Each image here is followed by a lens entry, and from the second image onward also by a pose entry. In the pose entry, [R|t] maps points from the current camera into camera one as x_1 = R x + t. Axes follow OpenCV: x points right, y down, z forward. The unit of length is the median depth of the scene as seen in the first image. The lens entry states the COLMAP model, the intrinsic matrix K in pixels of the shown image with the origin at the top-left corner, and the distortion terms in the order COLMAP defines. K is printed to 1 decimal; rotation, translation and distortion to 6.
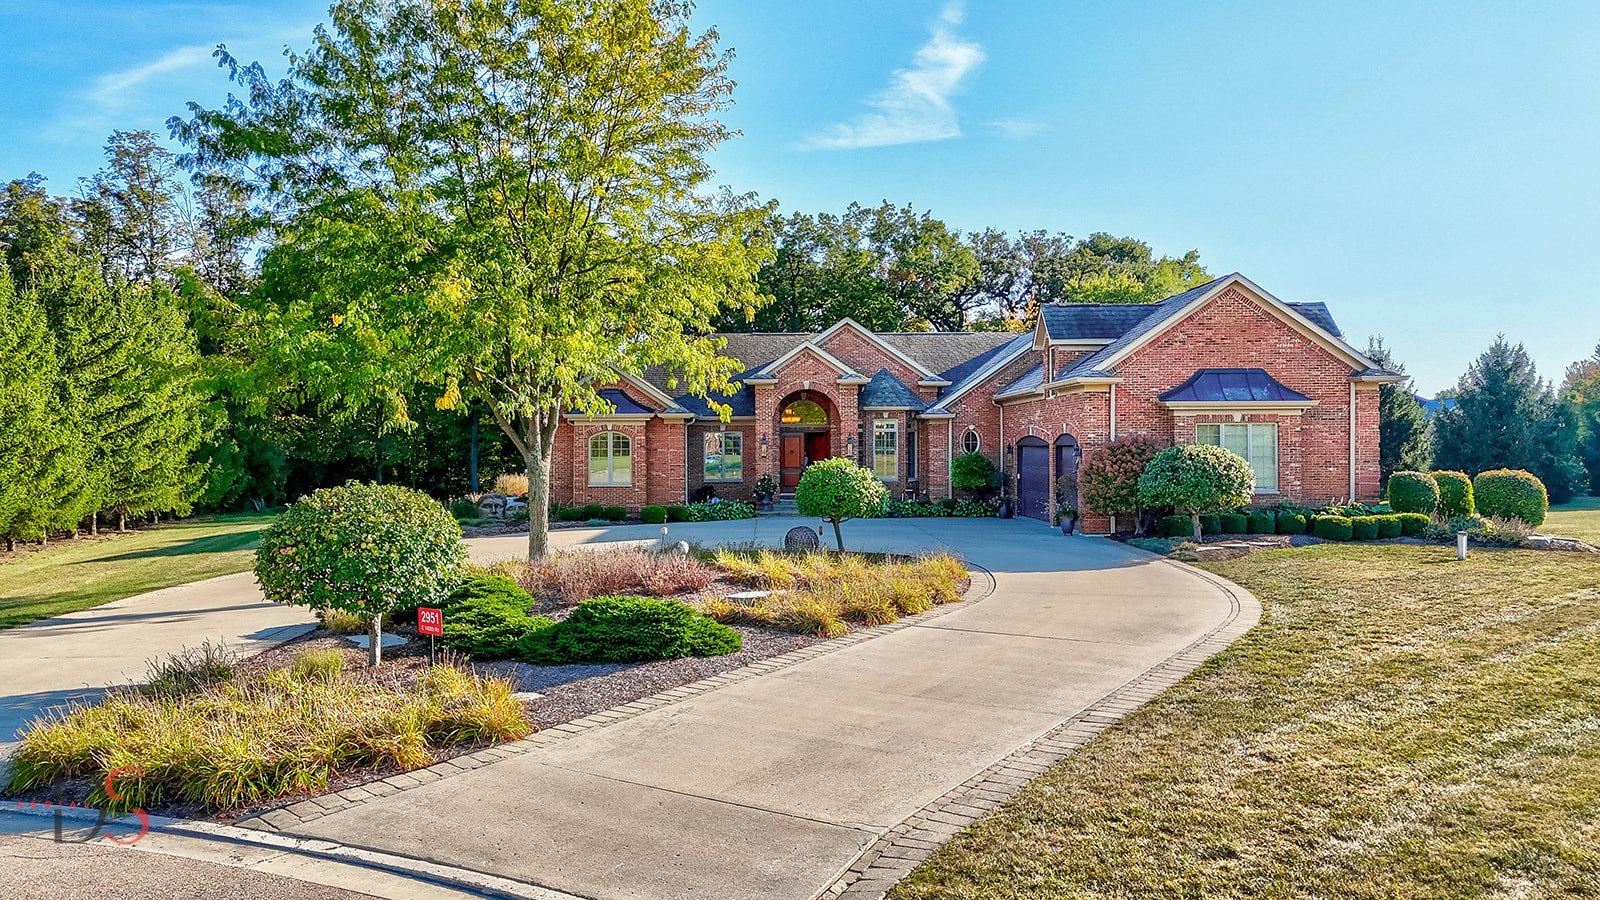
lens RADIAL K [[1194.2, 0, 772.0], [0, 1194.2, 463.8], [0, 0, 1]] dist [0.049471, -0.001931]
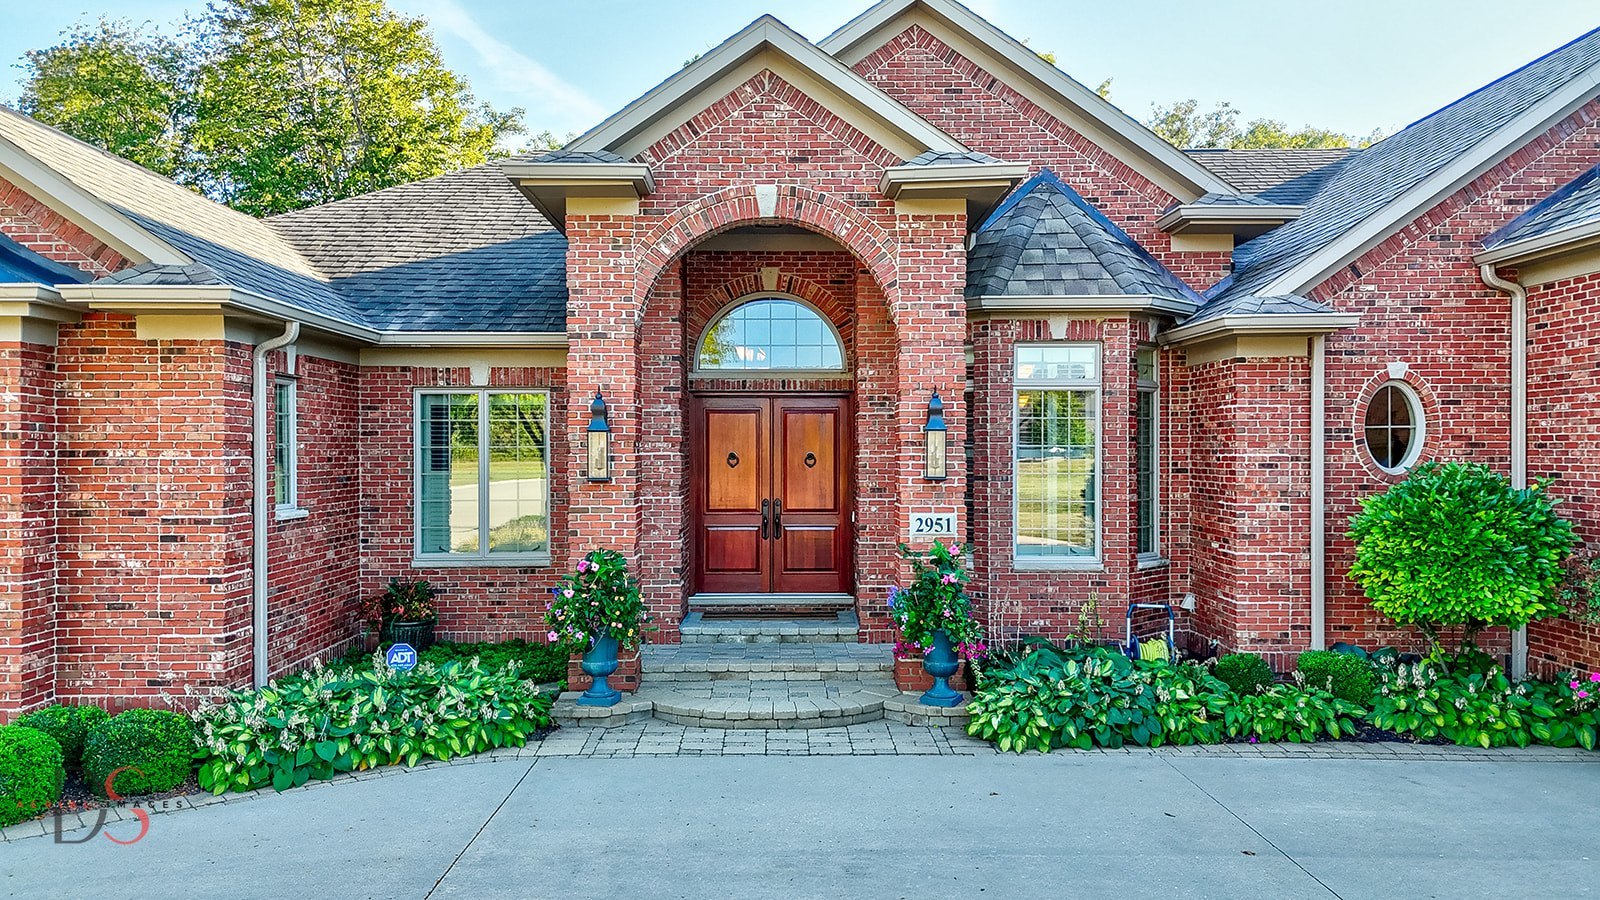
lens RADIAL K [[1175.7, 0, 800.0], [0, 1175.7, 450.0], [0, 0, 1]] dist [0.075024, -0.039204]
pose [[0.999911, 0.003486, 0.012882, 0.032763], [-0.003374, 0.999957, -0.008689, -0.010395], [-0.012912, 0.008645, 0.999879, 0.744790]]
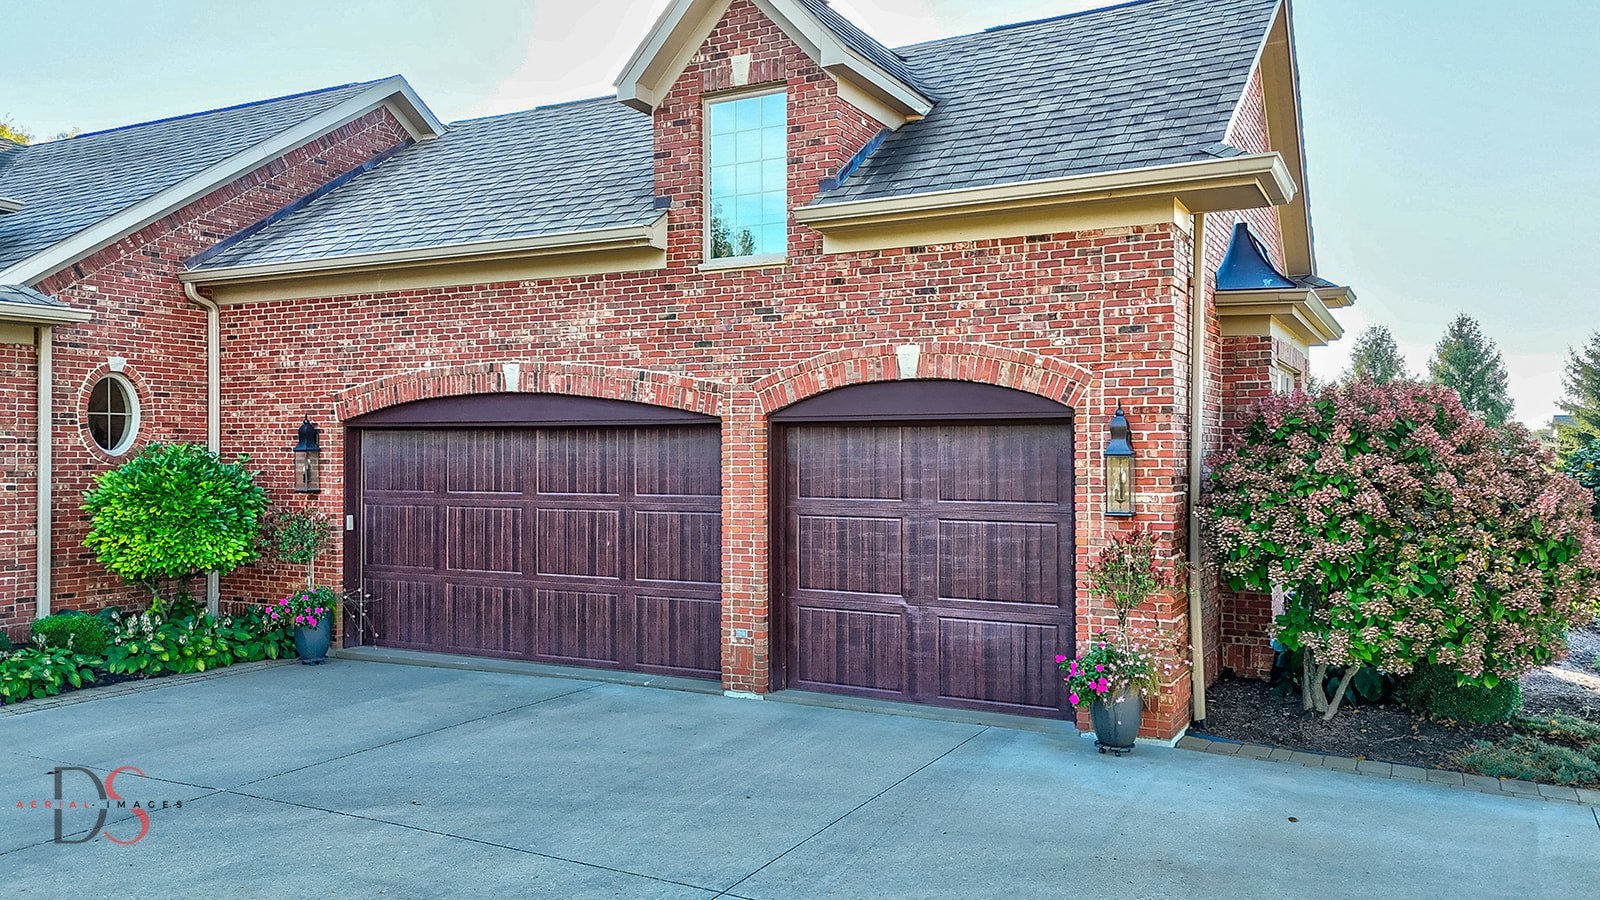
lens RADIAL K [[1175.7, 0, 800.0], [0, 1175.7, 450.0], [0, 0, 1]] dist [0.075024, -0.039204]
pose [[0.469124, 0.008116, 0.883095, -0.017197], [0.004581, 0.999922, -0.011623, -0.004913], [-0.883121, 0.009498, 0.469050, 0.714084]]
